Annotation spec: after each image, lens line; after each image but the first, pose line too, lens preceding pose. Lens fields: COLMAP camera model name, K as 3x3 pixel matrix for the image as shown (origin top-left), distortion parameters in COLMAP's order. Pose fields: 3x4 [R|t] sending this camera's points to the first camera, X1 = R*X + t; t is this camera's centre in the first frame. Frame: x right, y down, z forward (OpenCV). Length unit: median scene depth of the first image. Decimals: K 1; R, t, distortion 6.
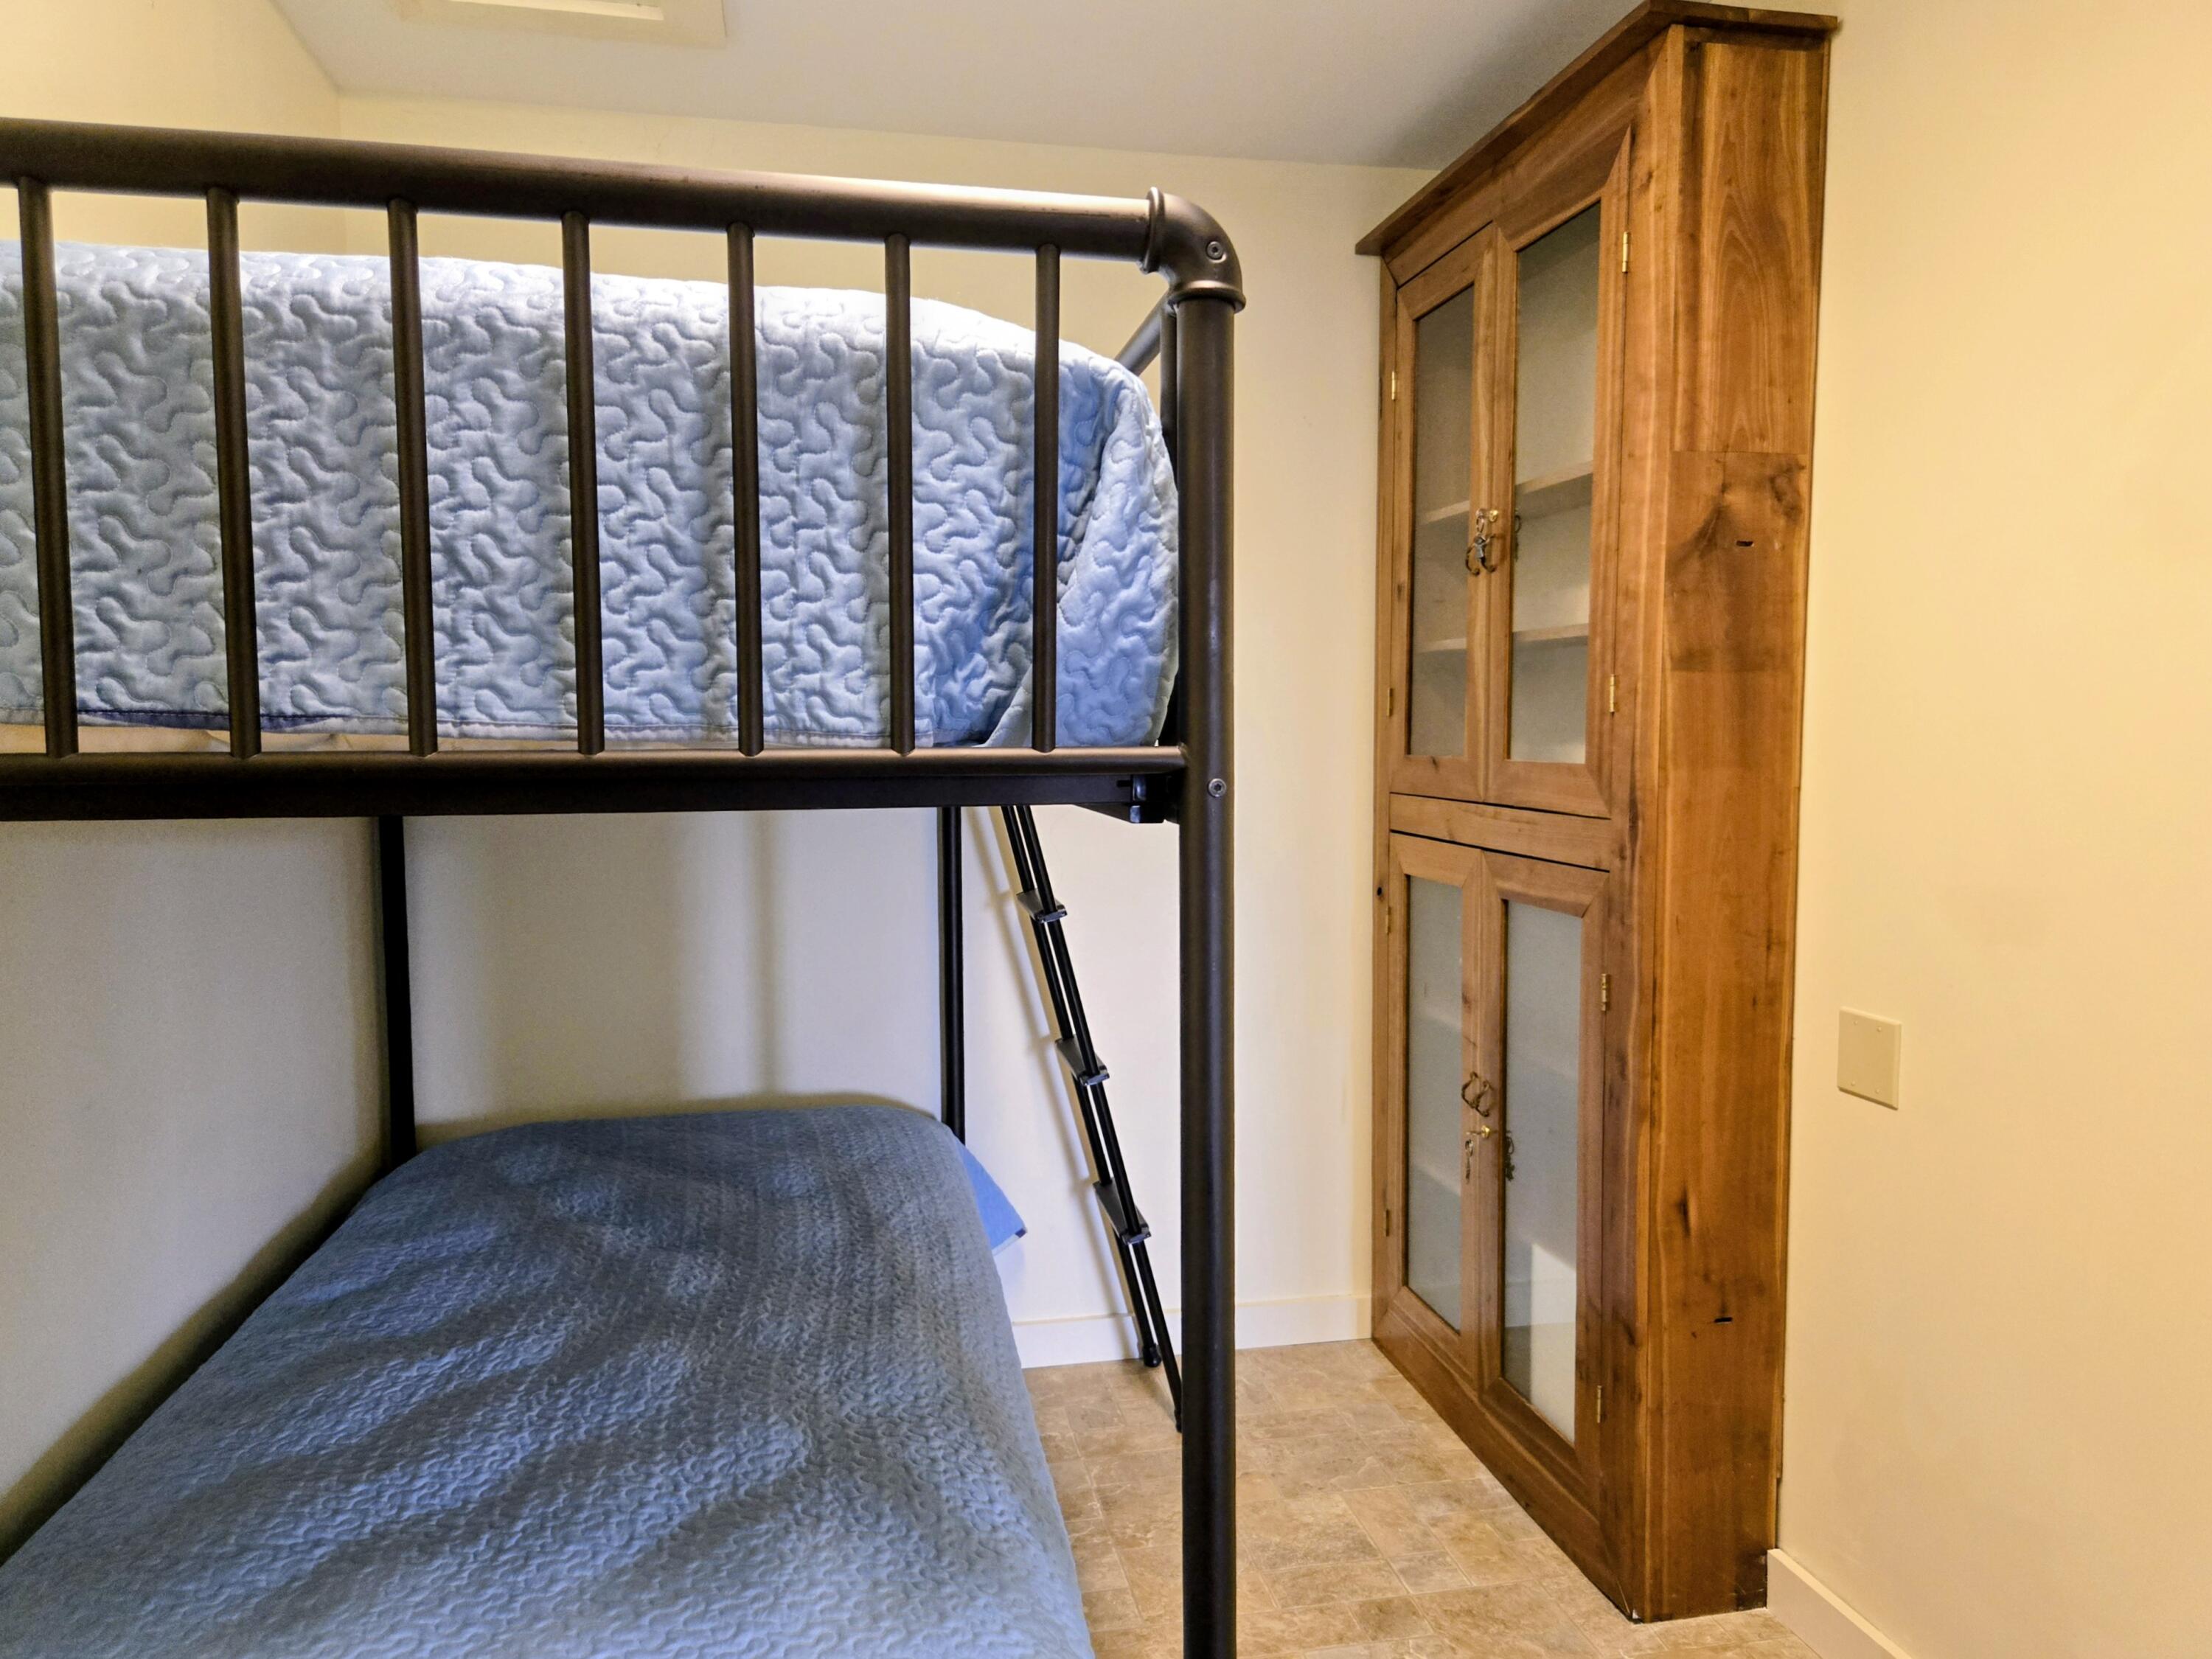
lens RADIAL K [[1521.7, 0, 1113.2], [0, 1521.7, 850.0], [0, 0, 1]] dist [0.061898, -0.034403]
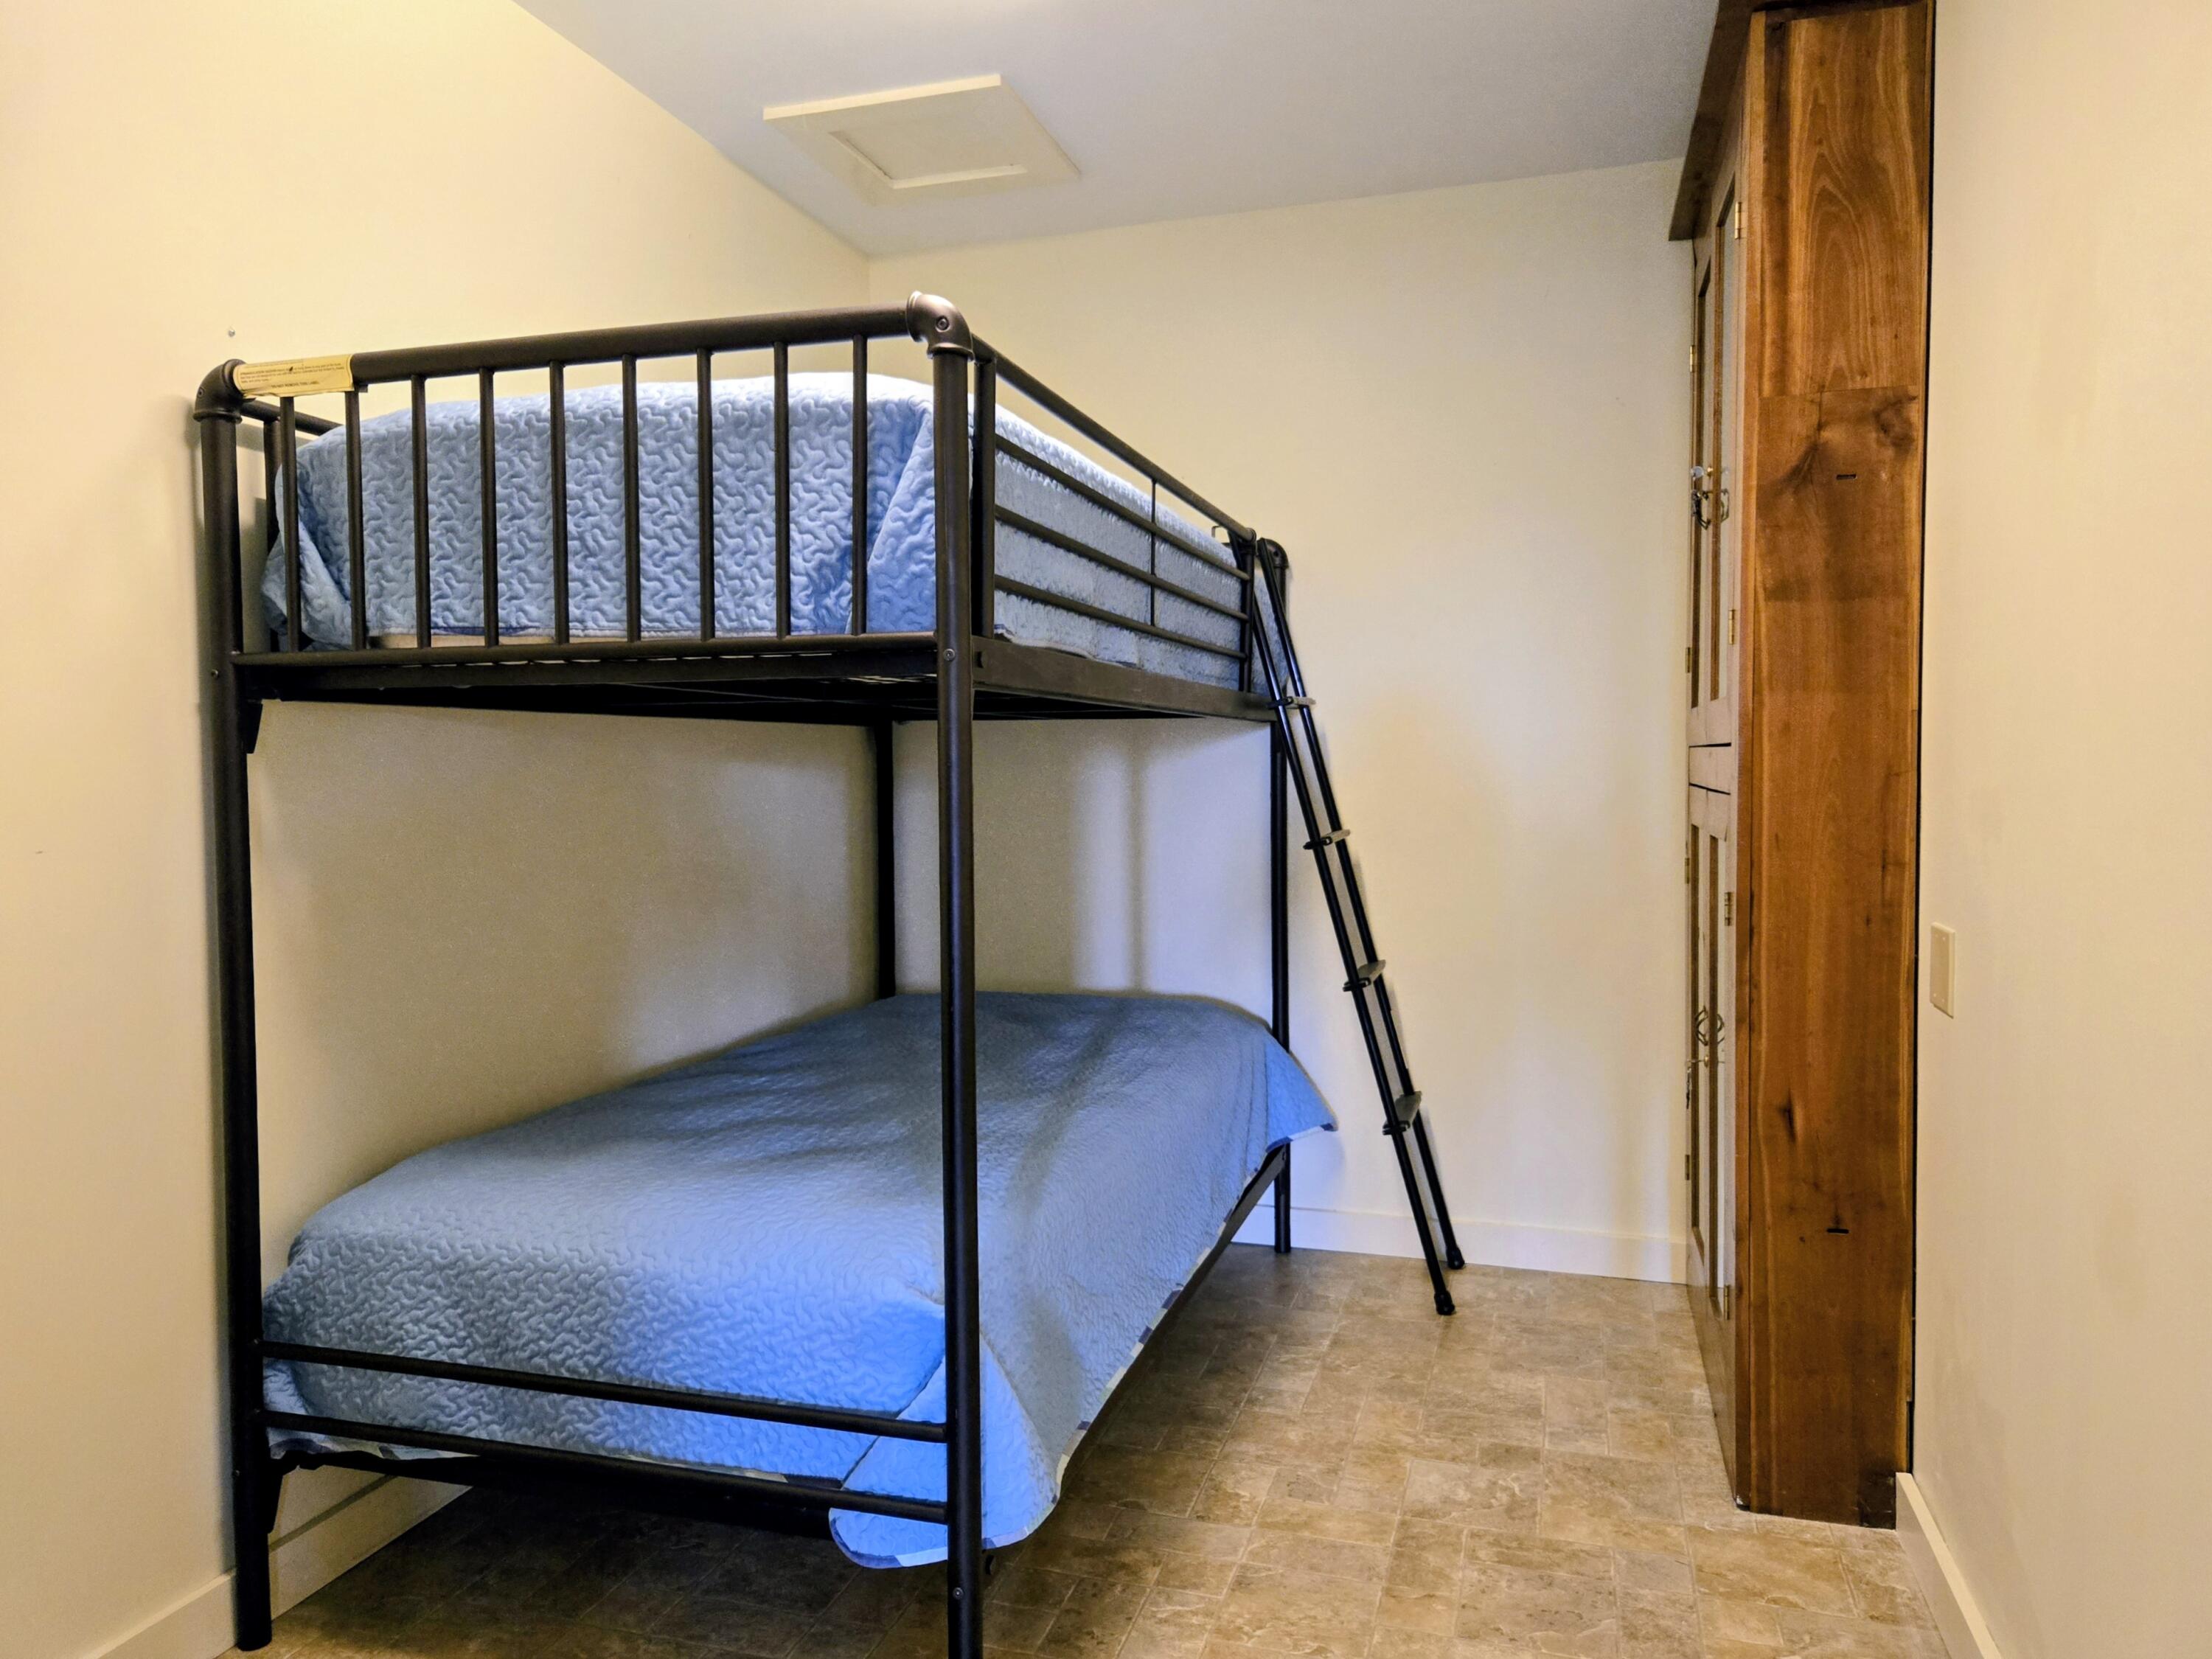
lens RADIAL K [[1521.7, 0, 1096.7], [0, 1521.7, 831.4], [0, 0, 1]] dist [0.061898, -0.034403]
pose [[0.877908, 0.019110, -0.478448, 0.474674], [-0.035740, 0.999031, -0.025678, 0.087855], [0.477493, 0.039642, 0.877741, -0.157369]]
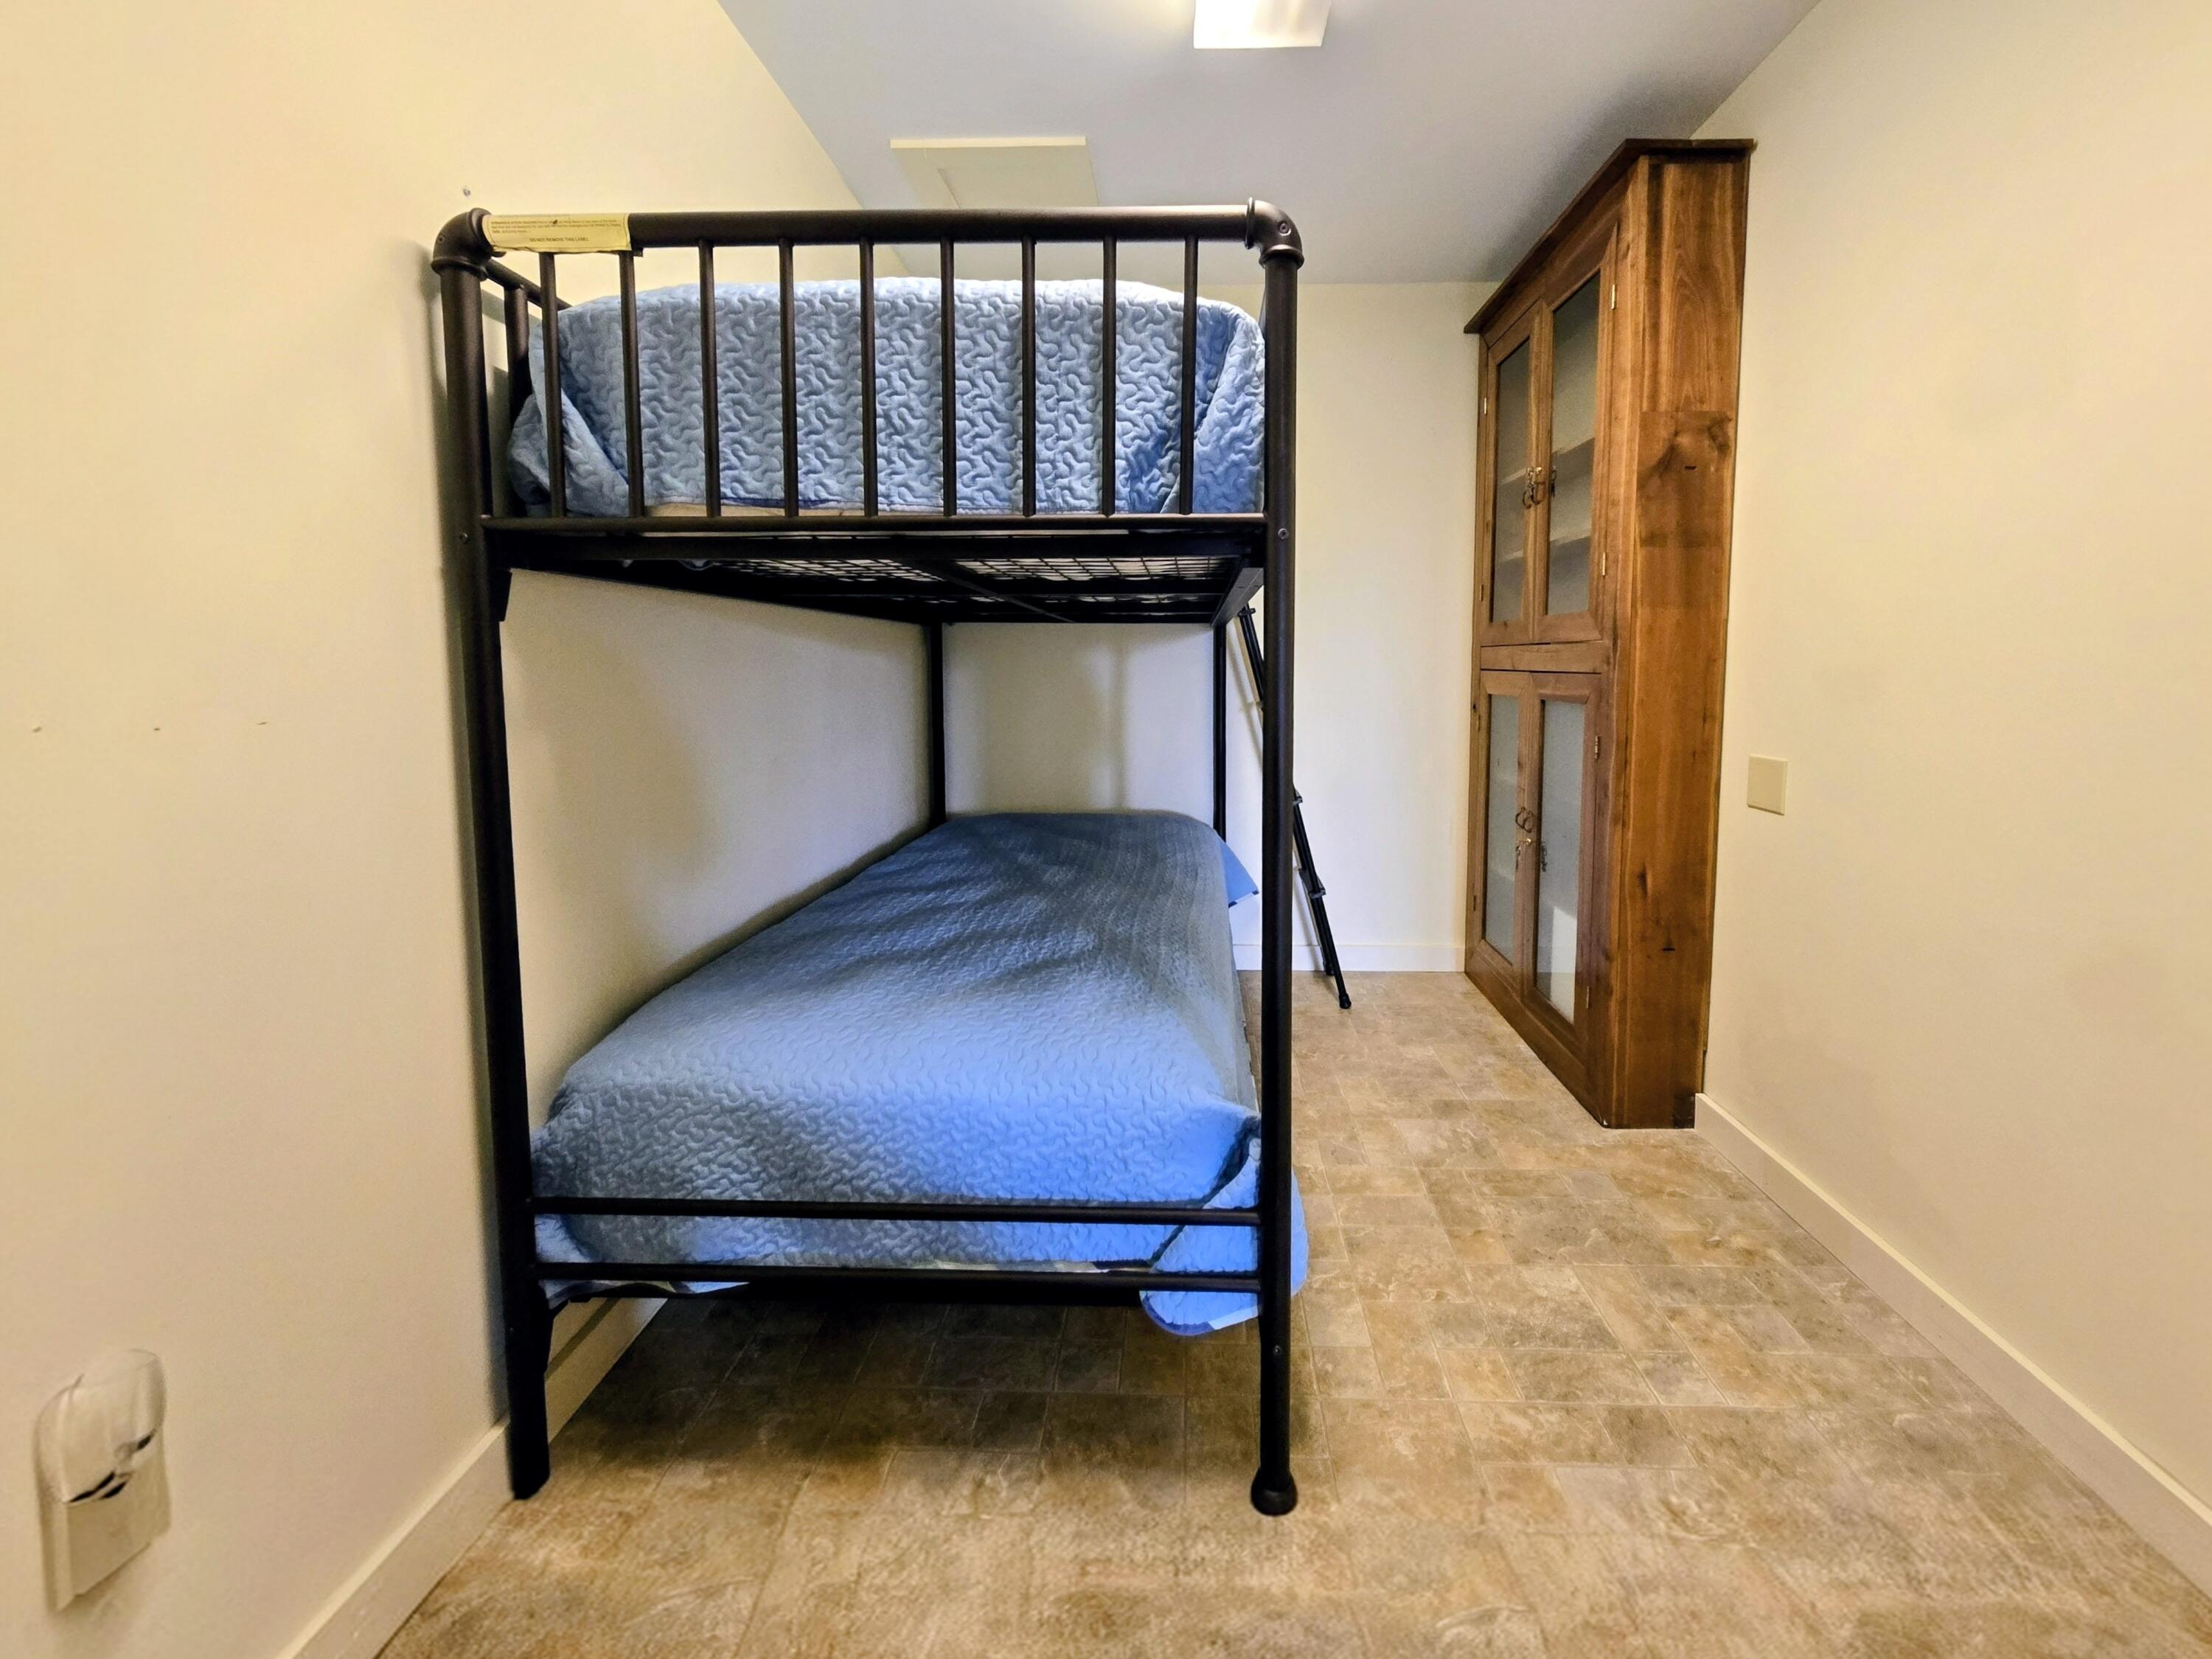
lens RADIAL K [[853.6, 0, 1170.6], [0, 853.6, 729.5], [0, 0, 1]] dist [0.001415, 0.000606]
pose [[0.975828, 0.020211, -0.217606, 0.078599], [-0.021720, 0.999754, -0.004543, 0.093611], [0.217460, 0.009160, 0.976026, 0.005130]]
